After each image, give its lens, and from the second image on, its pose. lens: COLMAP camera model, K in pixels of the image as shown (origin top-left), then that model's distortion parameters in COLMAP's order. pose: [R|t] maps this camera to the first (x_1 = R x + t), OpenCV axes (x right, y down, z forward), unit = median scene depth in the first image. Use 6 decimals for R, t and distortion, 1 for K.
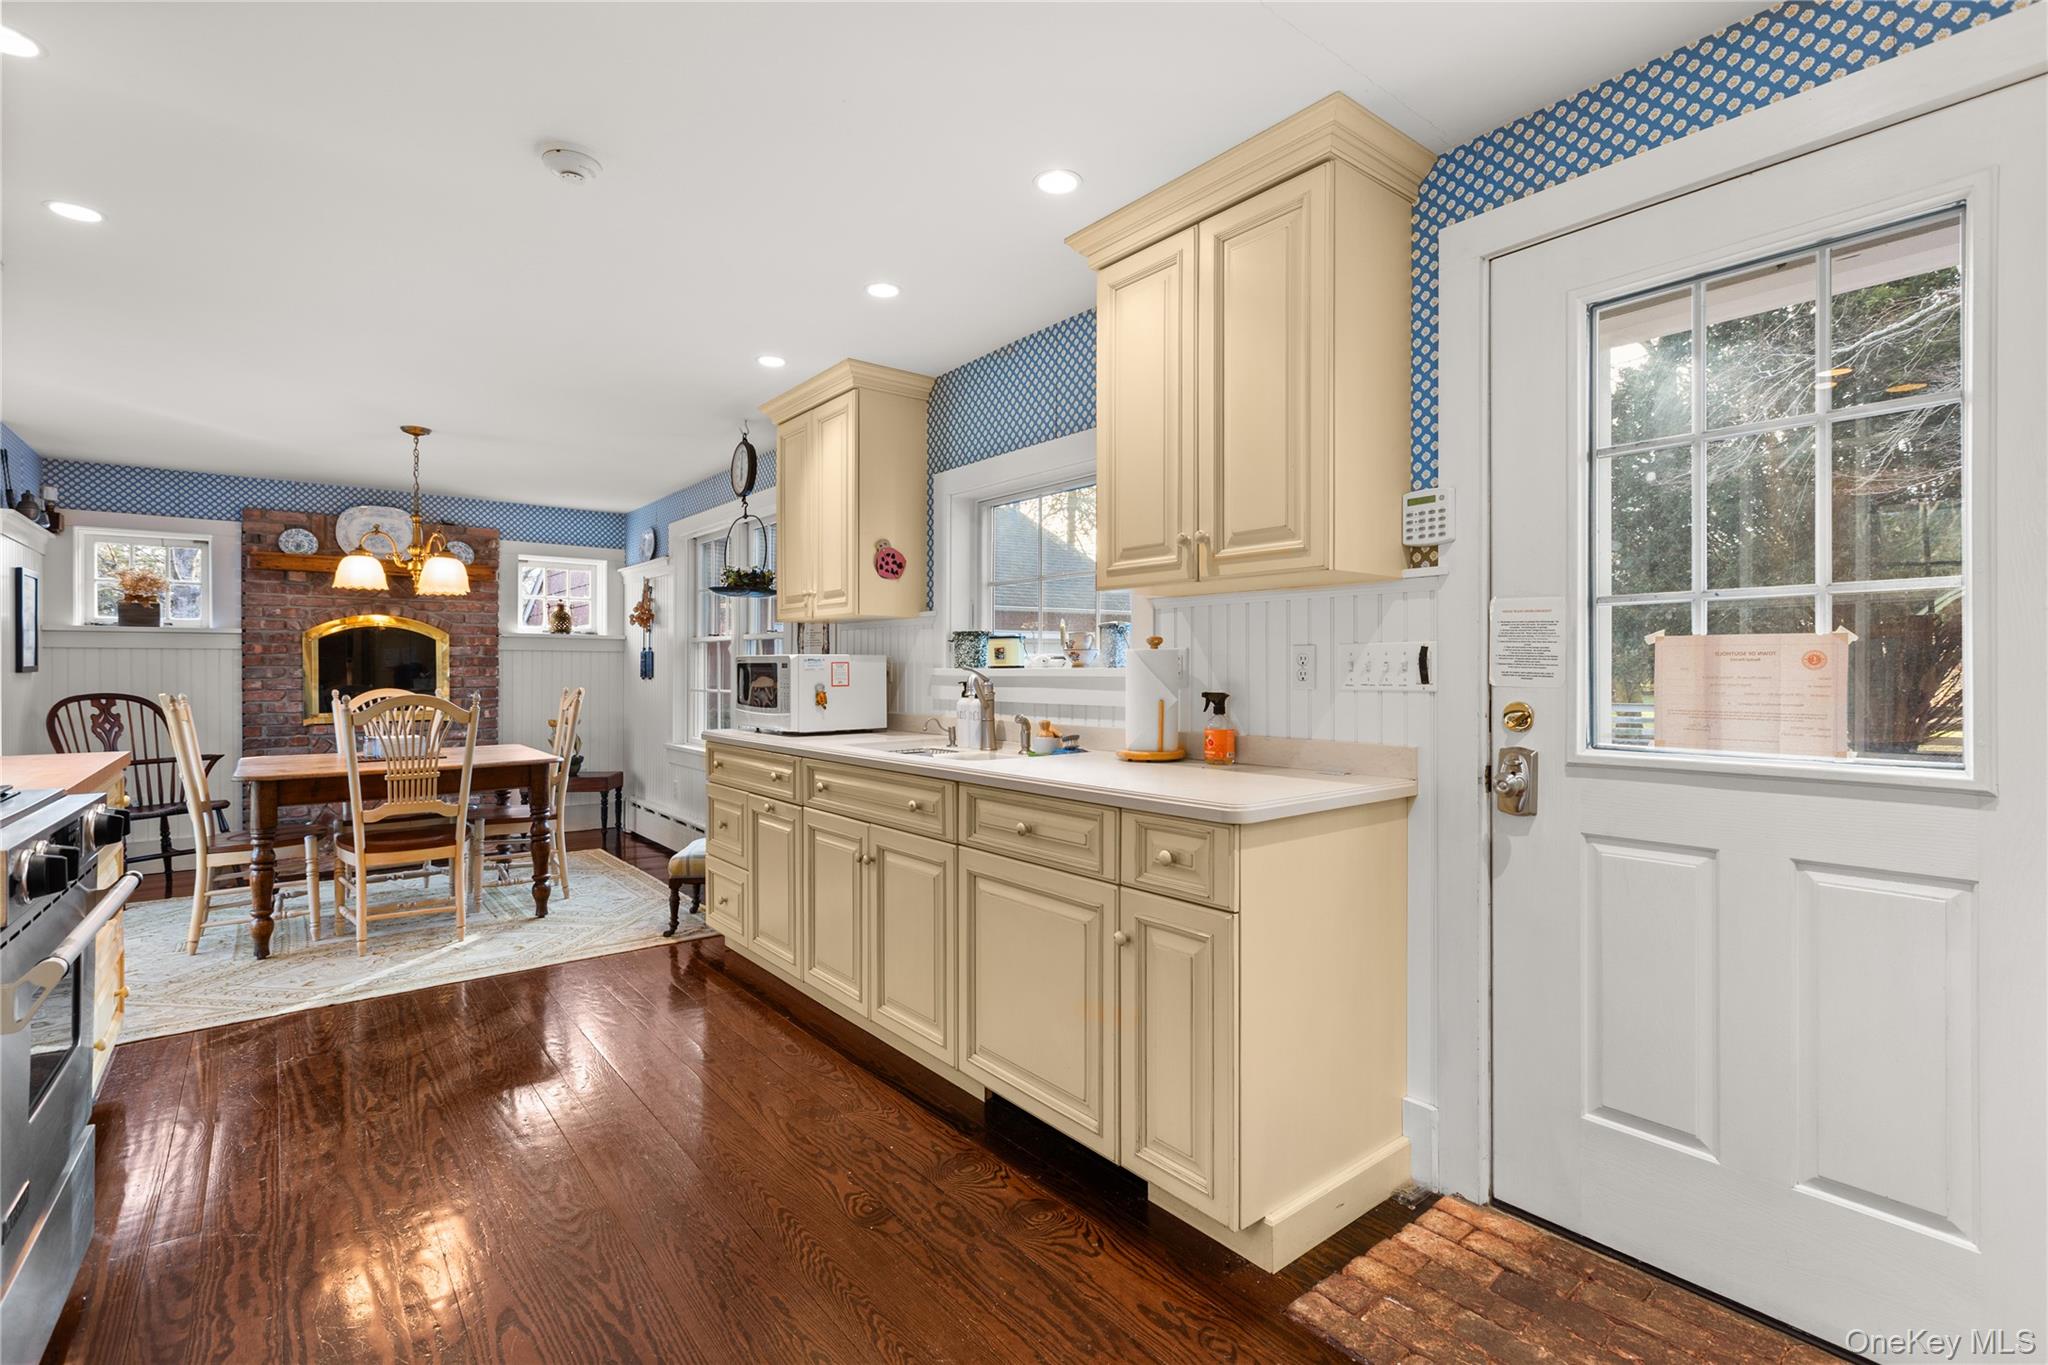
lens RADIAL K [[939.8, 0, 1006.3], [0, 939.8, 669.7], [0, 0, 1]] dist [0.009684, -0.000242]
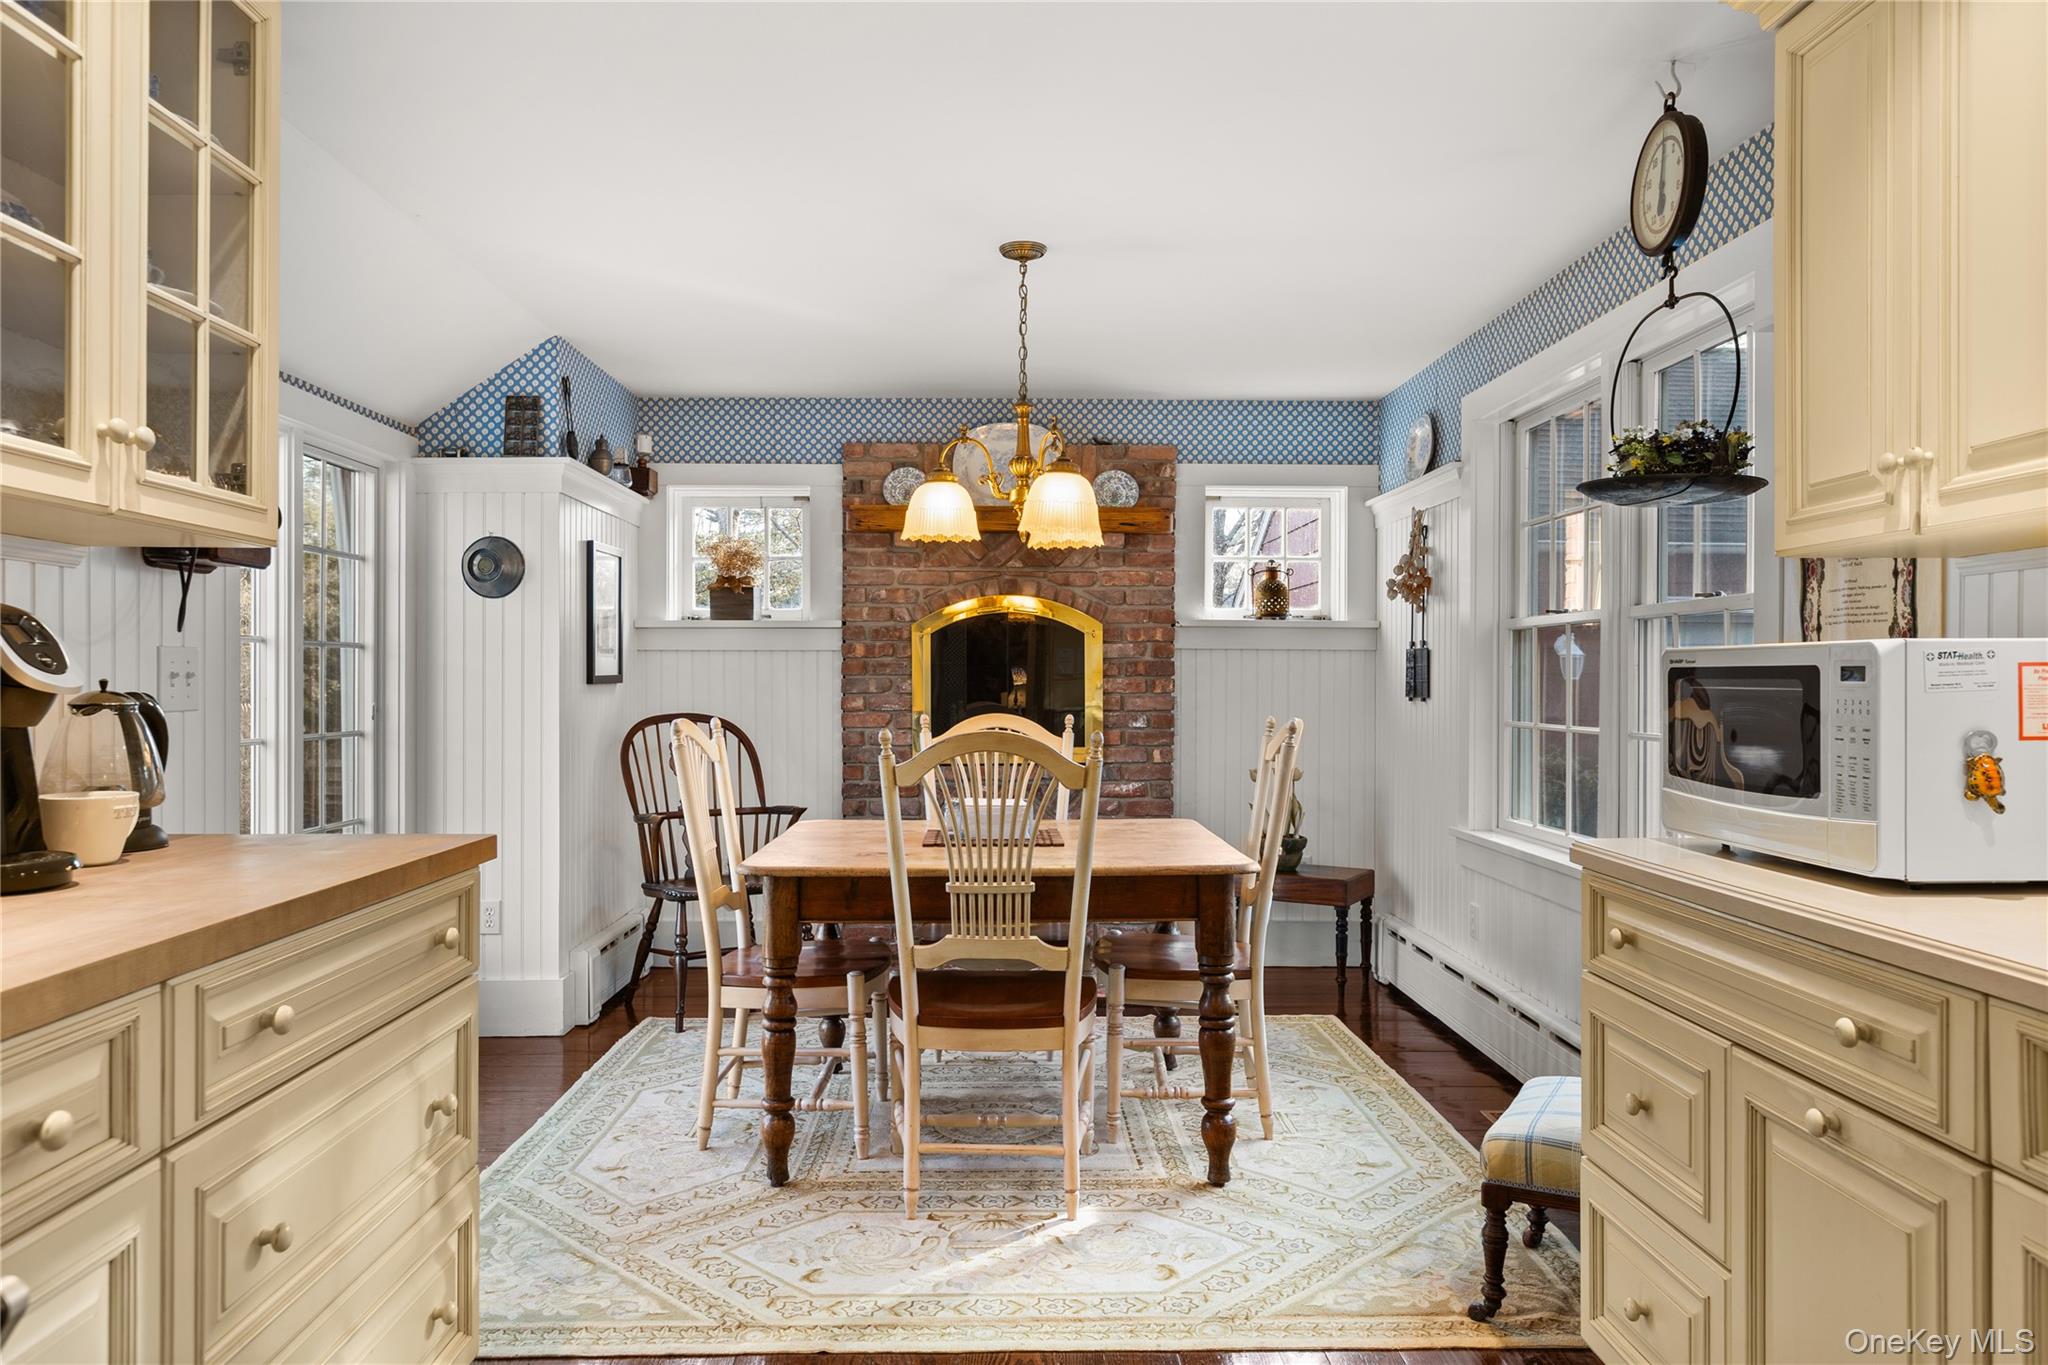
lens RADIAL K [[1378.6, 0, 1018.6], [0, 1378.6, 680.6], [0, 0, 1]] dist [0.021229, -0.000748]
pose [[0.803697, 0.002548, -0.595034, -0.144090], [-0.003022, 0.999995, 0.000200, -0.000748], [0.595032, 0.001637, 0.803701, 0.348322]]
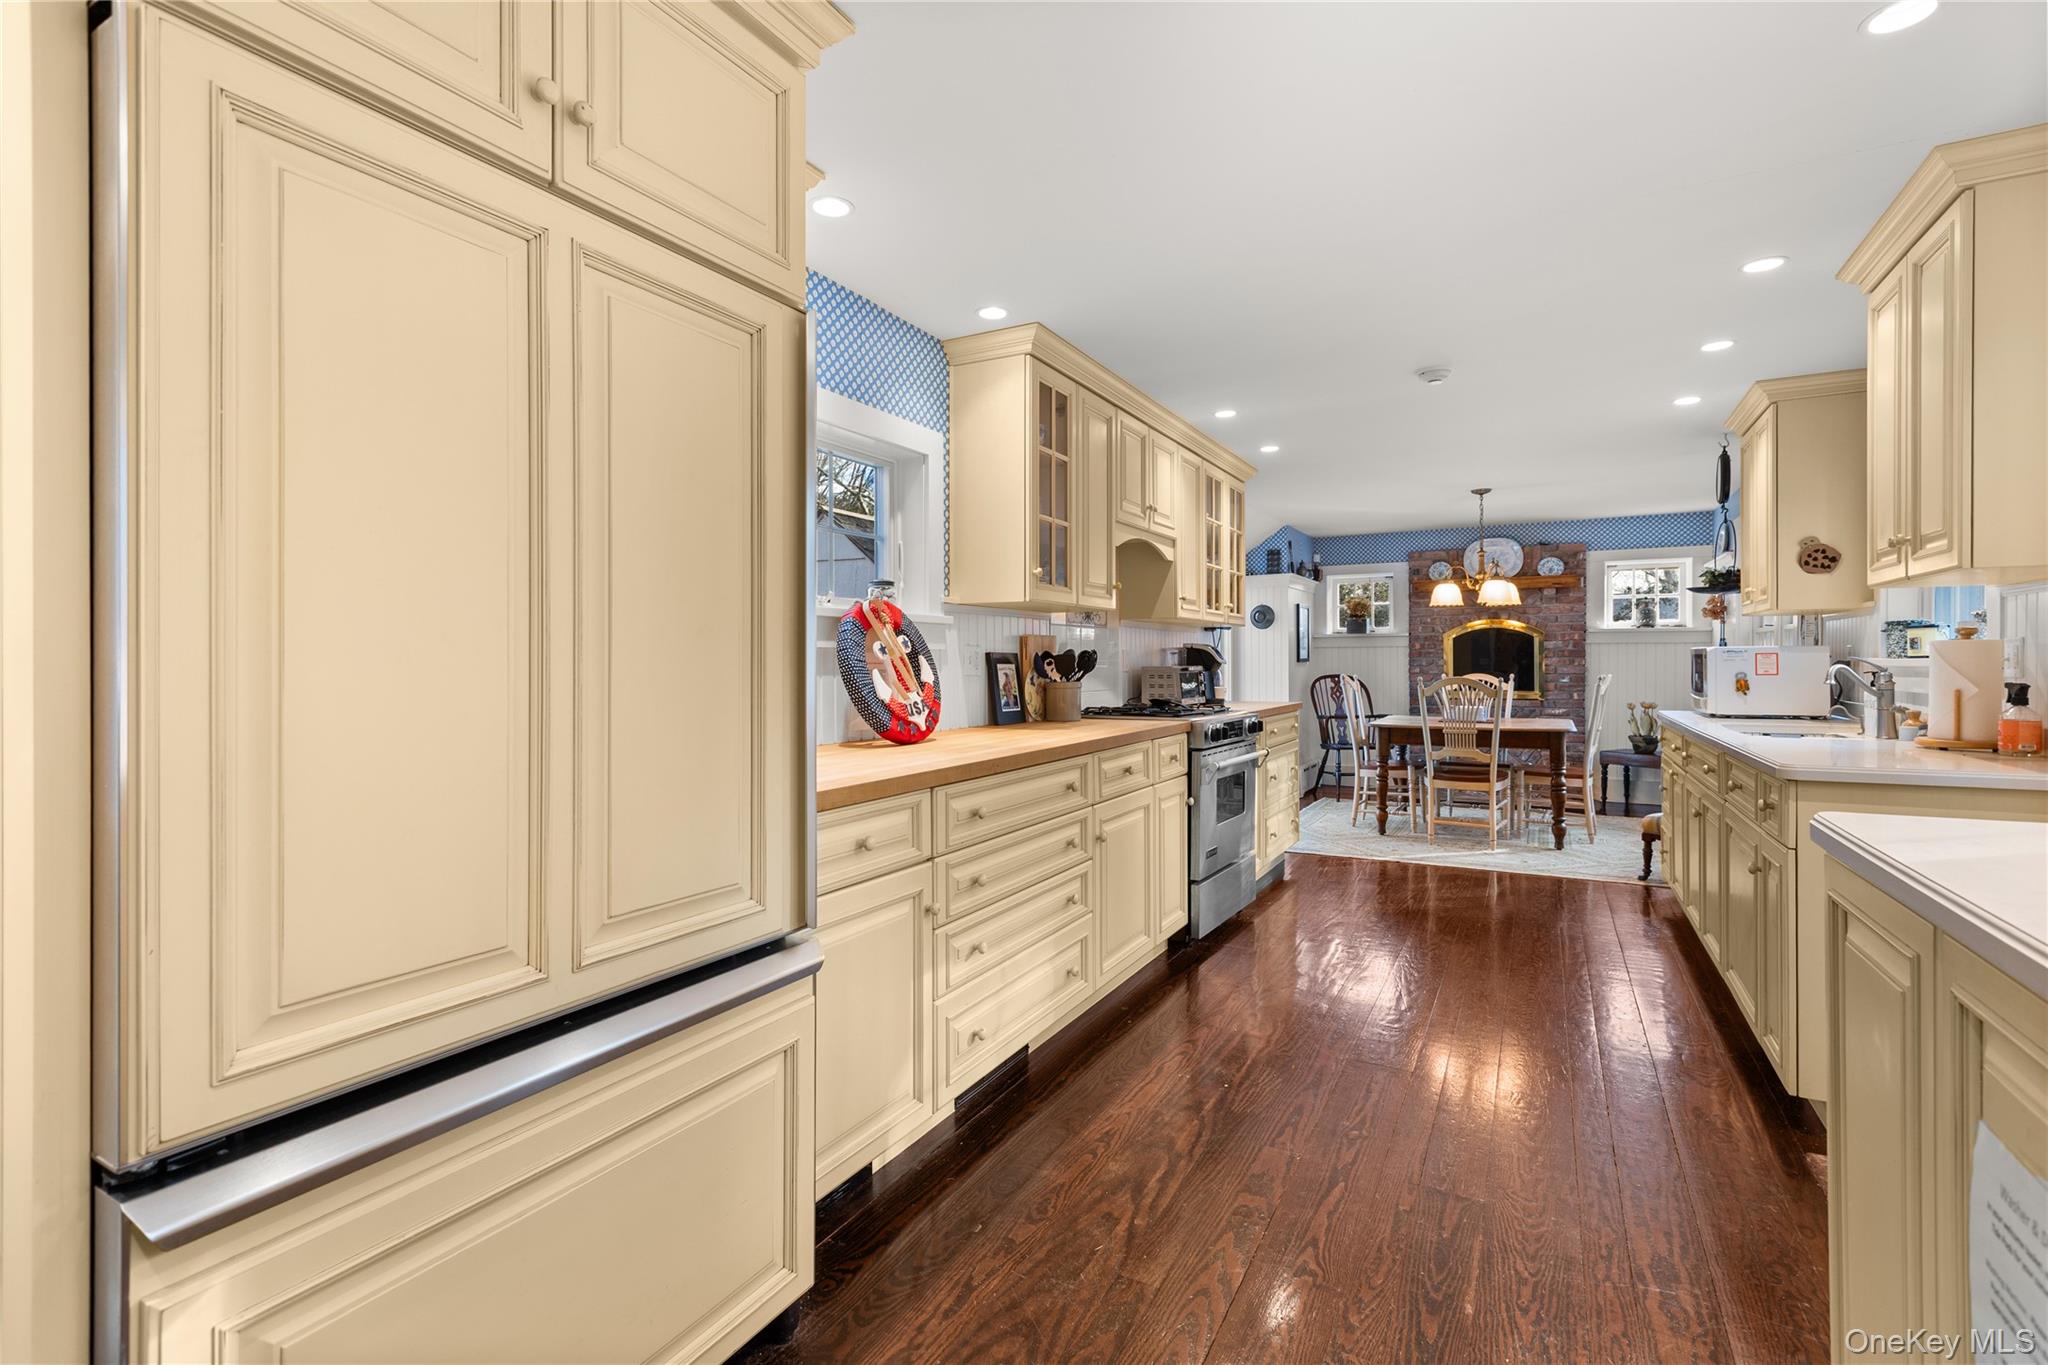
lens RADIAL K [[939.8, 0, 1019.9], [0, 939.8, 662.7], [0, 0, 1]] dist [0.009684, -0.000242]
pose [[0.392241, 0.001094, -0.919862, 0.405364], [0.002890, 0.999993, 0.002422, -0.001677], [0.919858, -0.003608, 0.392235, -0.191697]]
